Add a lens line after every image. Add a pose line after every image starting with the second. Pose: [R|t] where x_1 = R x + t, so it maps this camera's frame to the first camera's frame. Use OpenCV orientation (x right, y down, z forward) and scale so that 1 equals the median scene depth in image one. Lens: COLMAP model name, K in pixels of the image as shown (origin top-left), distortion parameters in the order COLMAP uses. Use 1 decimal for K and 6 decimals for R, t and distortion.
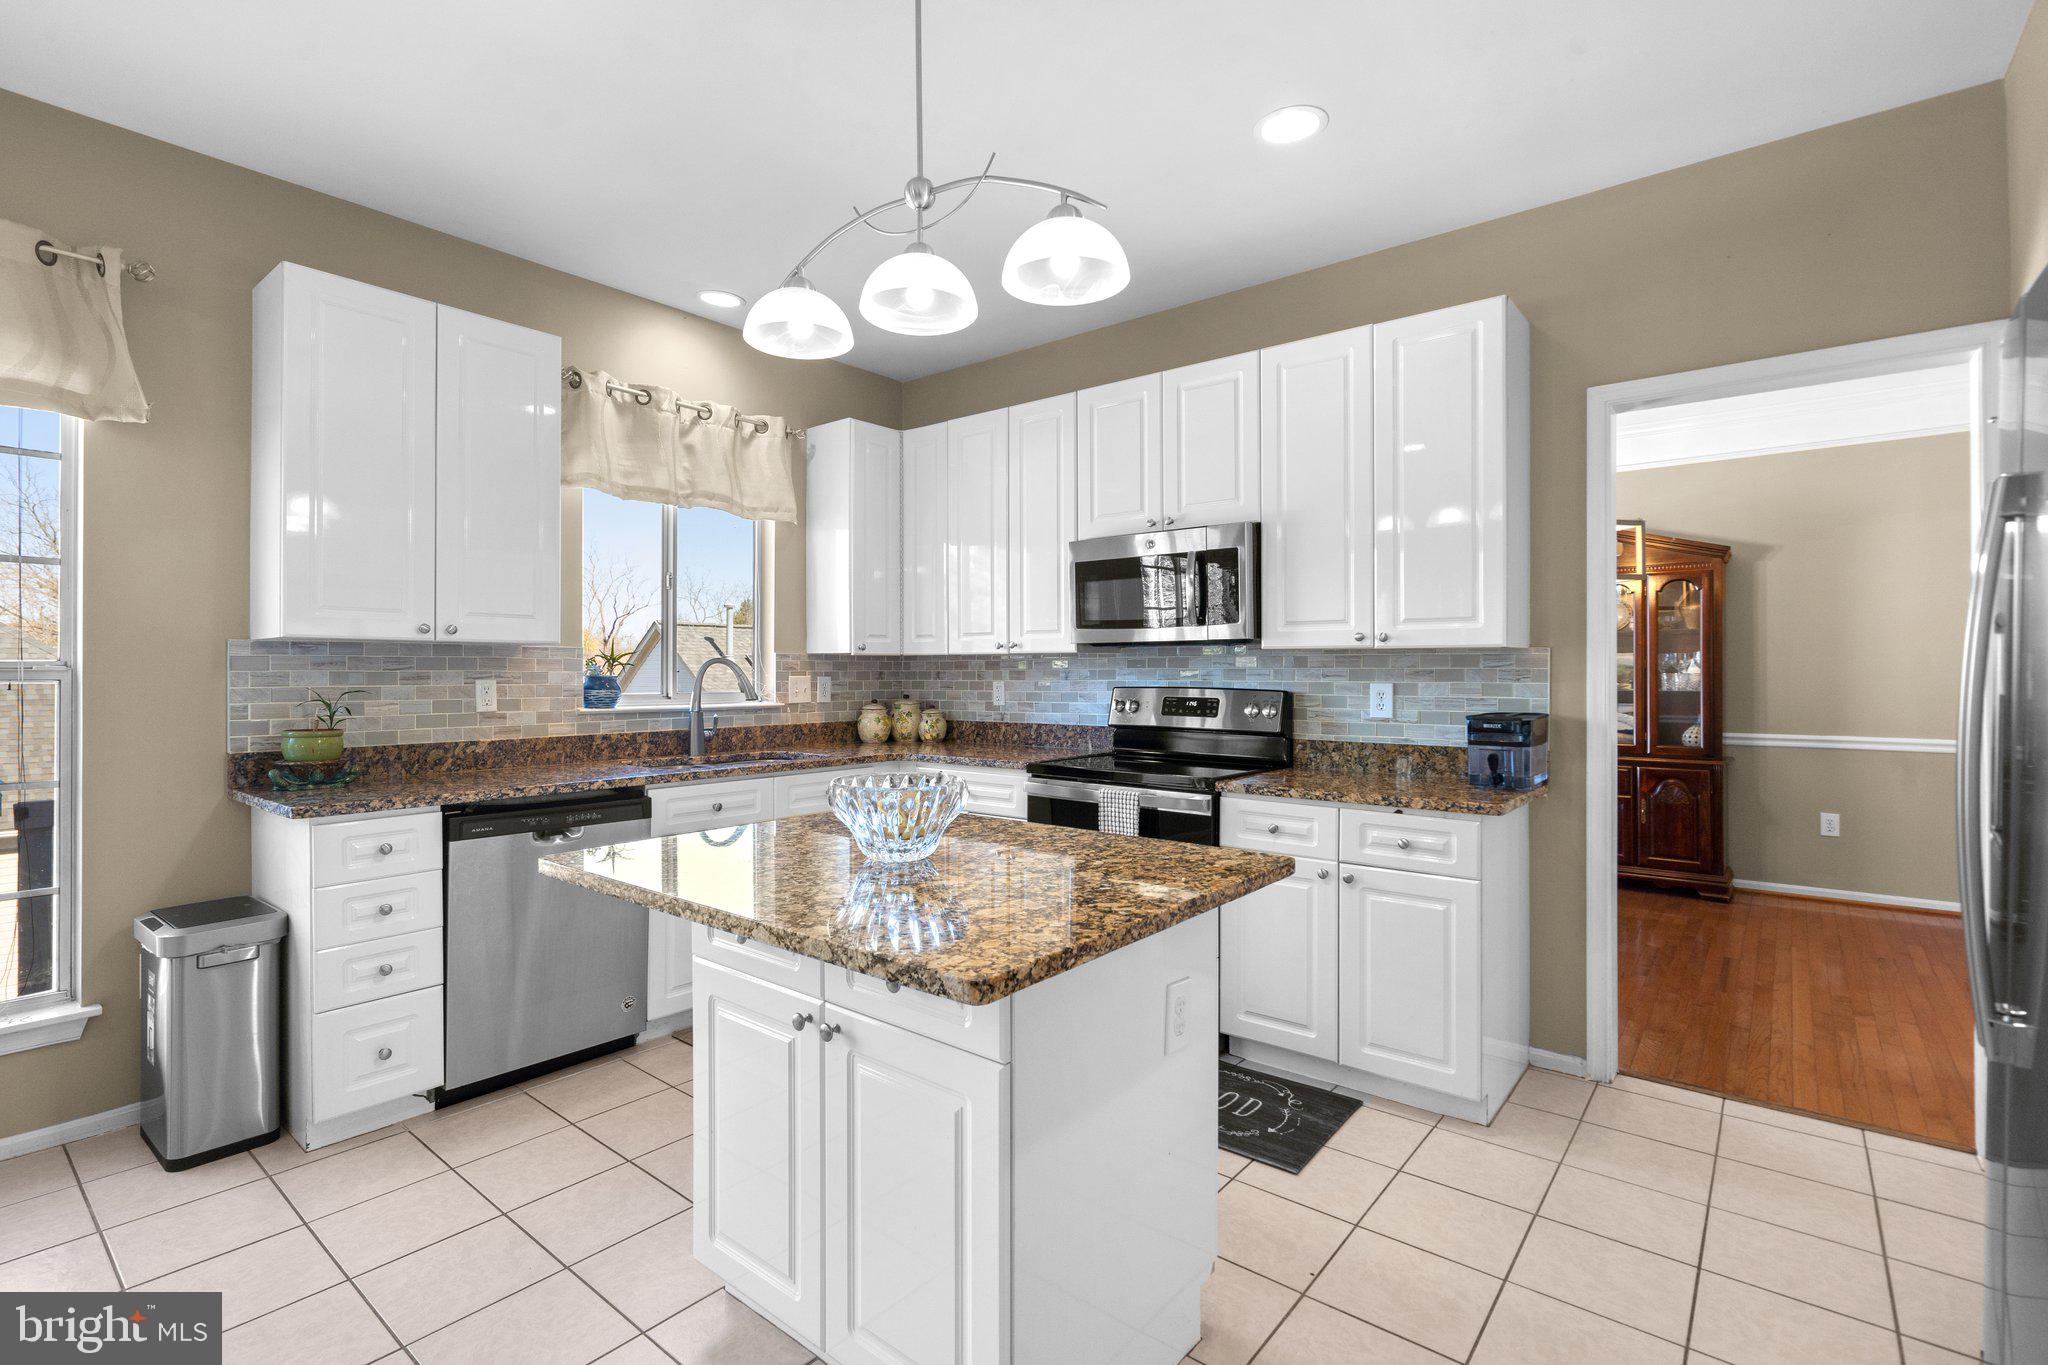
lens RADIAL K [[930.5, 0, 1005.2], [0, 930.5, 671.4], [0, 0, 1]] dist [-0.001242, -0.000082]
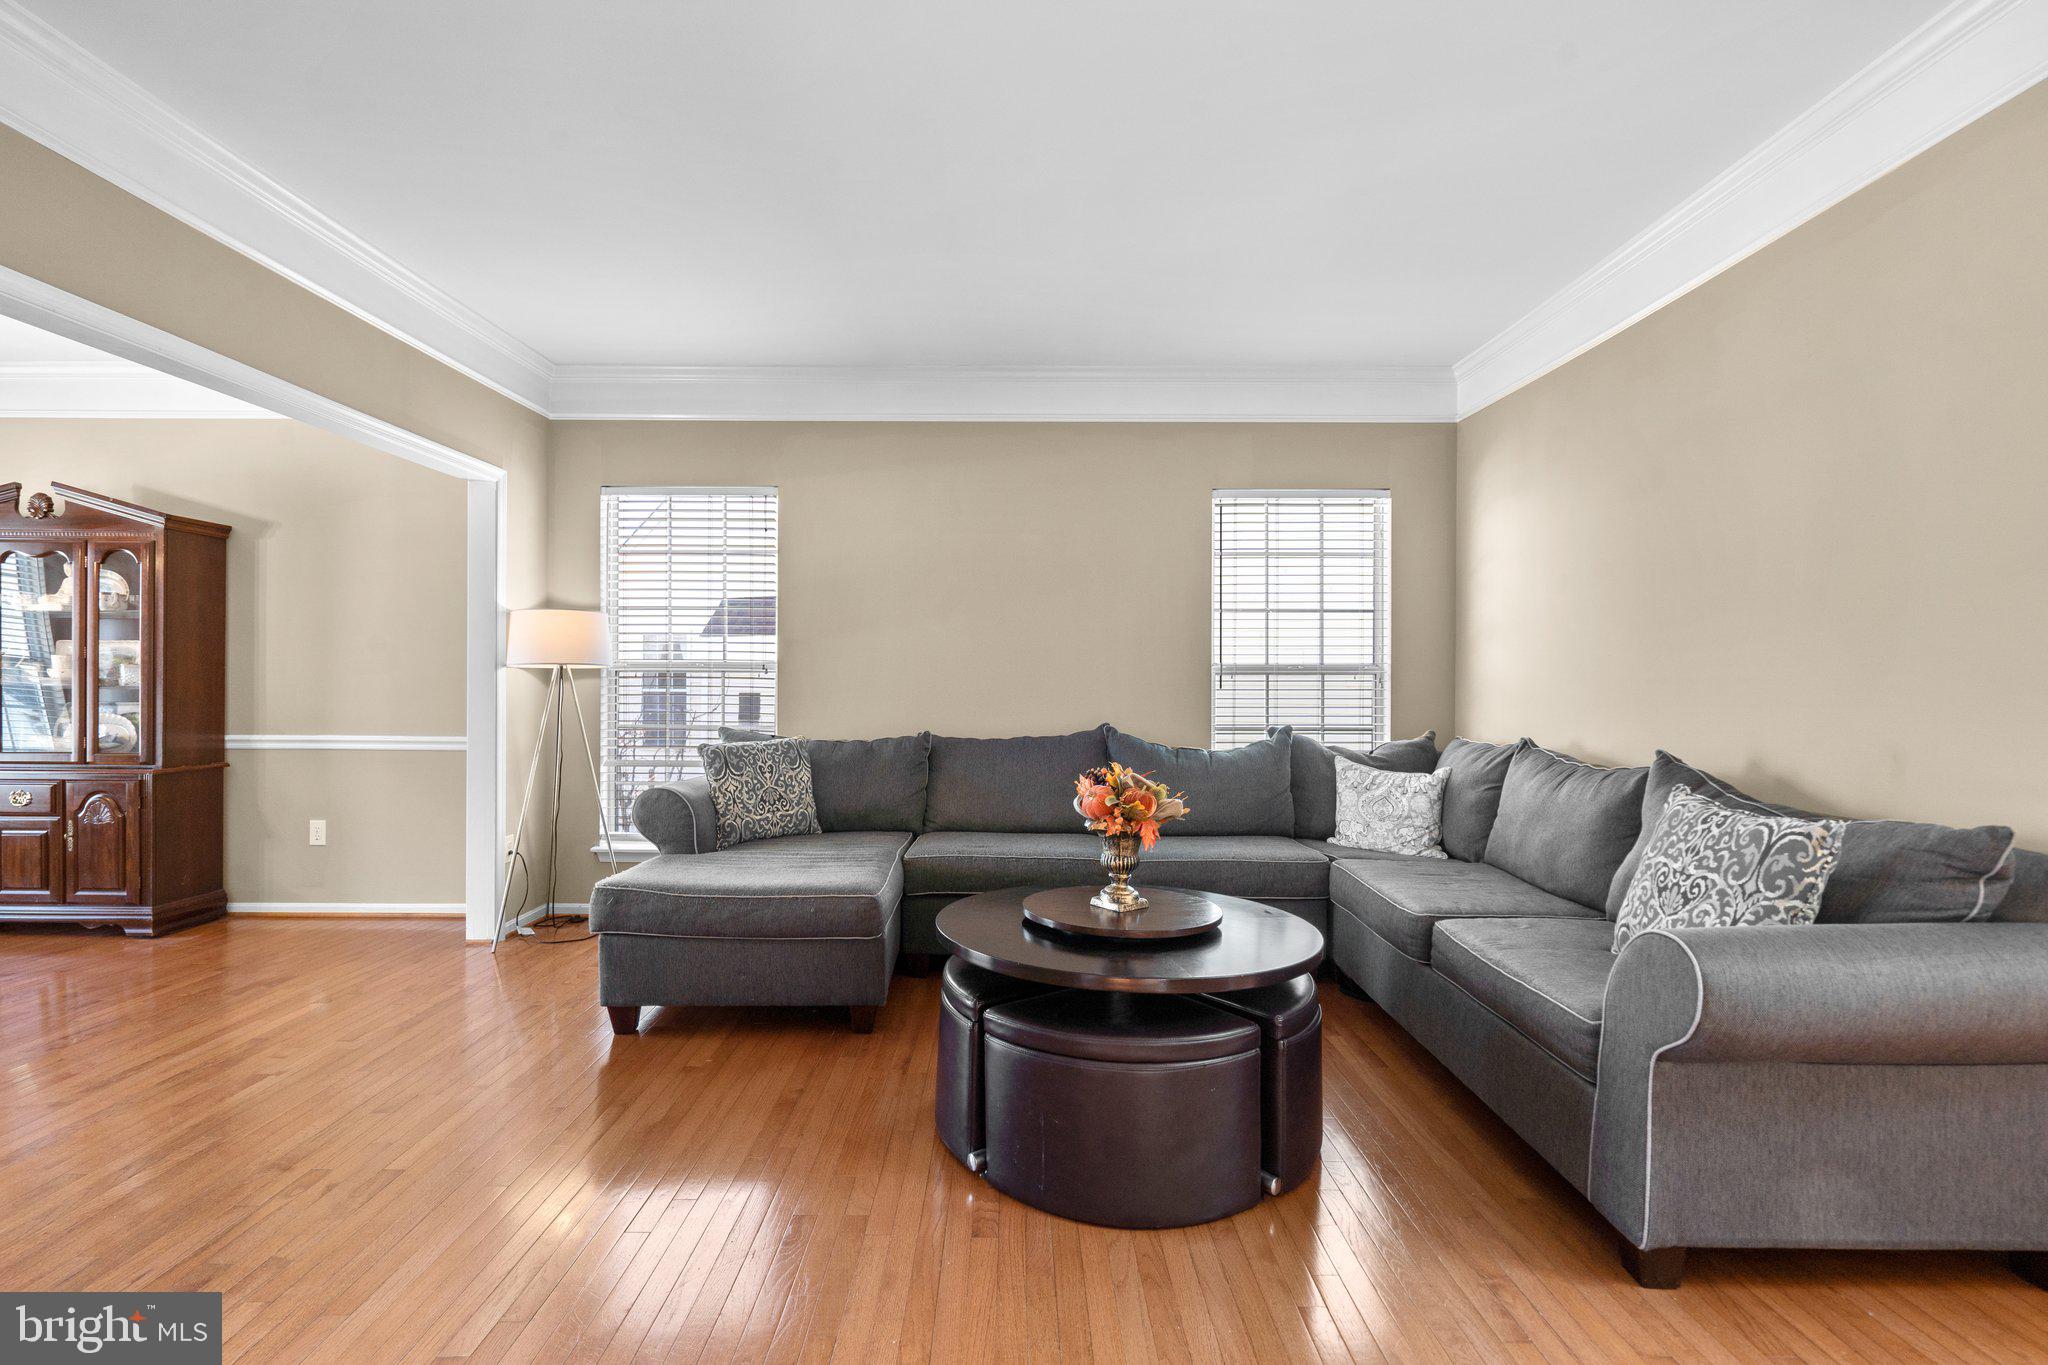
lens RADIAL K [[945.0, 0, 1024.0], [0, 945.0, 682.5], [0, 0, 1]] dist [-0.004002, -0.000315]
pose [[0.755669, 0.008844, 0.654895, 1.180407], [-0.010473, 0.999944, -0.001419, 0.016132], [-0.654871, -0.005786, 0.755719, -0.230310]]
